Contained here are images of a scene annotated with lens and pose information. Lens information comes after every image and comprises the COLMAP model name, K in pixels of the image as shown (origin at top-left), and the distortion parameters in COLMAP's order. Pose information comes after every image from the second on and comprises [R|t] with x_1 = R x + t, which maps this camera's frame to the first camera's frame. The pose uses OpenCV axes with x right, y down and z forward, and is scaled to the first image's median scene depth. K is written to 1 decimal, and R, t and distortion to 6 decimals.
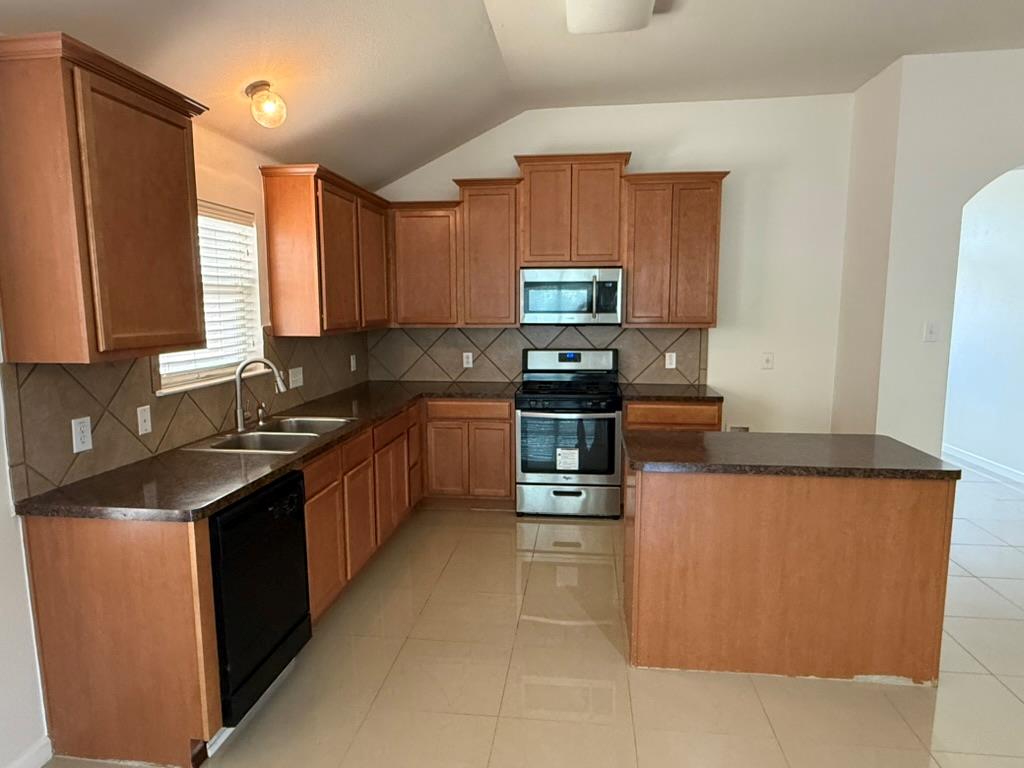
lens RADIAL K [[620.1, 0, 512.0], [0, 620.1, 384.0], [0, 0, 1]] dist [0.000635, -0.001697]
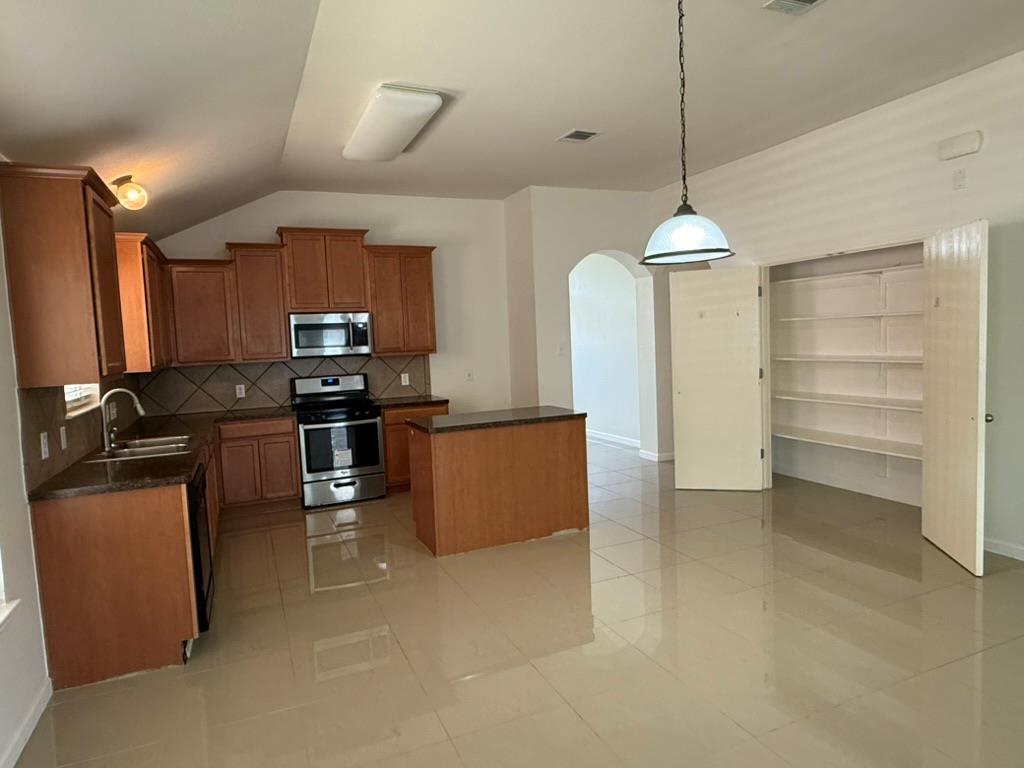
lens RADIAL K [[620.1, 0, 512.0], [0, 620.1, 384.0], [0, 0, 1]] dist [0.000635, -0.001697]
pose [[0.858591, -0.070915, 0.507734, -0.251458], [0.104984, 0.993719, -0.038738, 0.053232], [-0.501797, 0.086564, 0.860643, -0.309153]]
